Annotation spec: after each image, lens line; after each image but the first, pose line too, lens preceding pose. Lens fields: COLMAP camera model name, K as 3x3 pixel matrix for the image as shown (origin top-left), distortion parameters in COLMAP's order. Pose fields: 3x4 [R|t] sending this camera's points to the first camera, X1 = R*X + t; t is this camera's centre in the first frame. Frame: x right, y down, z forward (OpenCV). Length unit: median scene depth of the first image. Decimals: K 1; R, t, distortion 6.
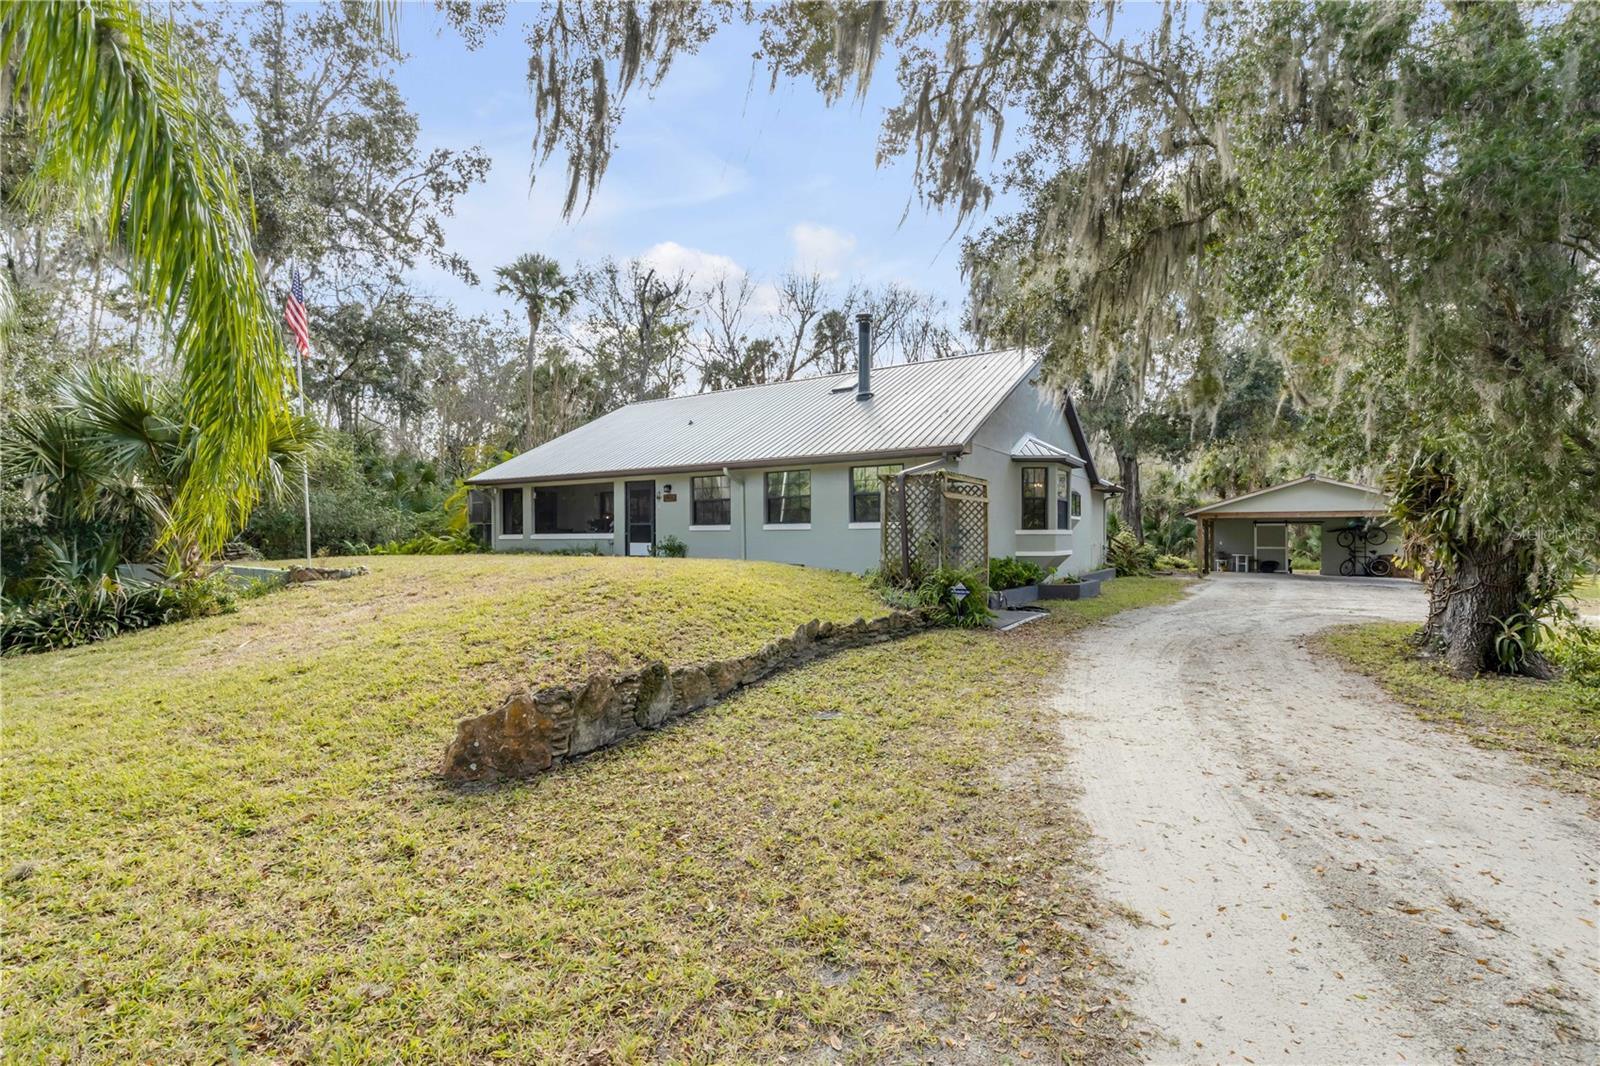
lens RADIAL K [[752.3, 0, 807.5], [0, 752.3, 535.2], [0, 0, 1]] dist [0.007427, -0.002236]
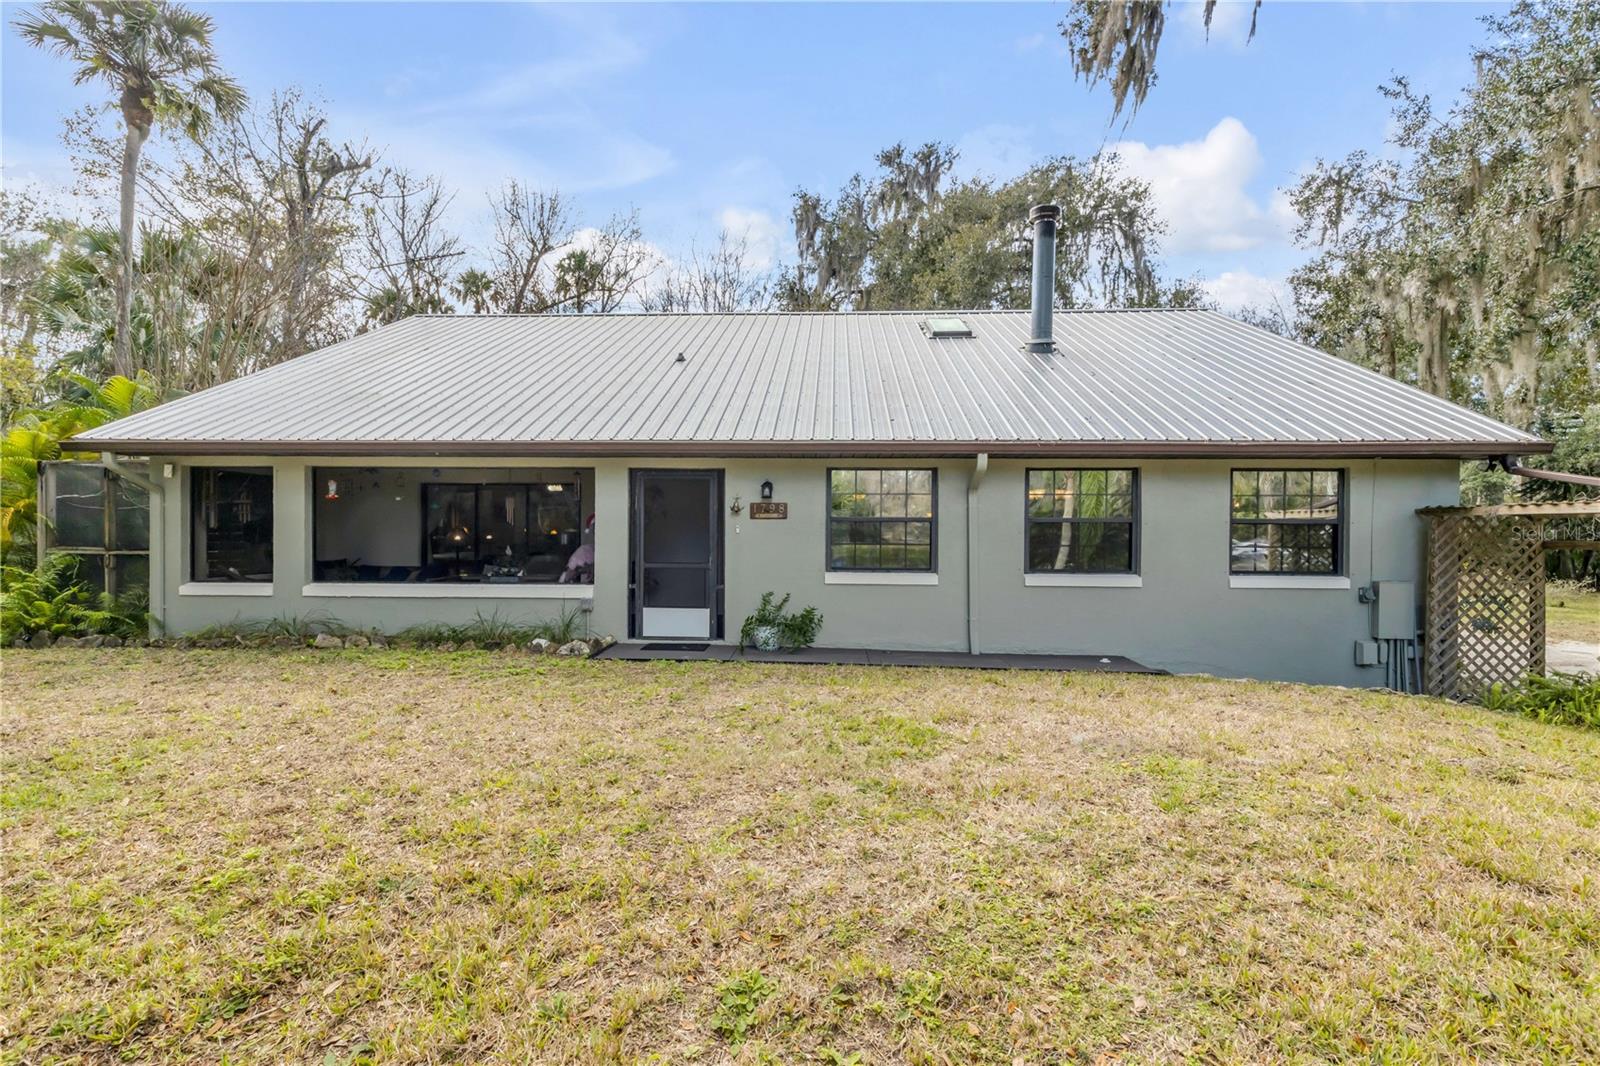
lens RADIAL K [[752.3, 0, 796.6], [0, 752.3, 537.4], [0, 0, 1]] dist [0.007427, -0.002236]
pose [[0.862436, 0.009807, 0.506071, -0.342070], [-0.011558, 0.999933, 0.000319, -0.029023], [-0.506034, -0.006124, 0.862492, 0.515271]]
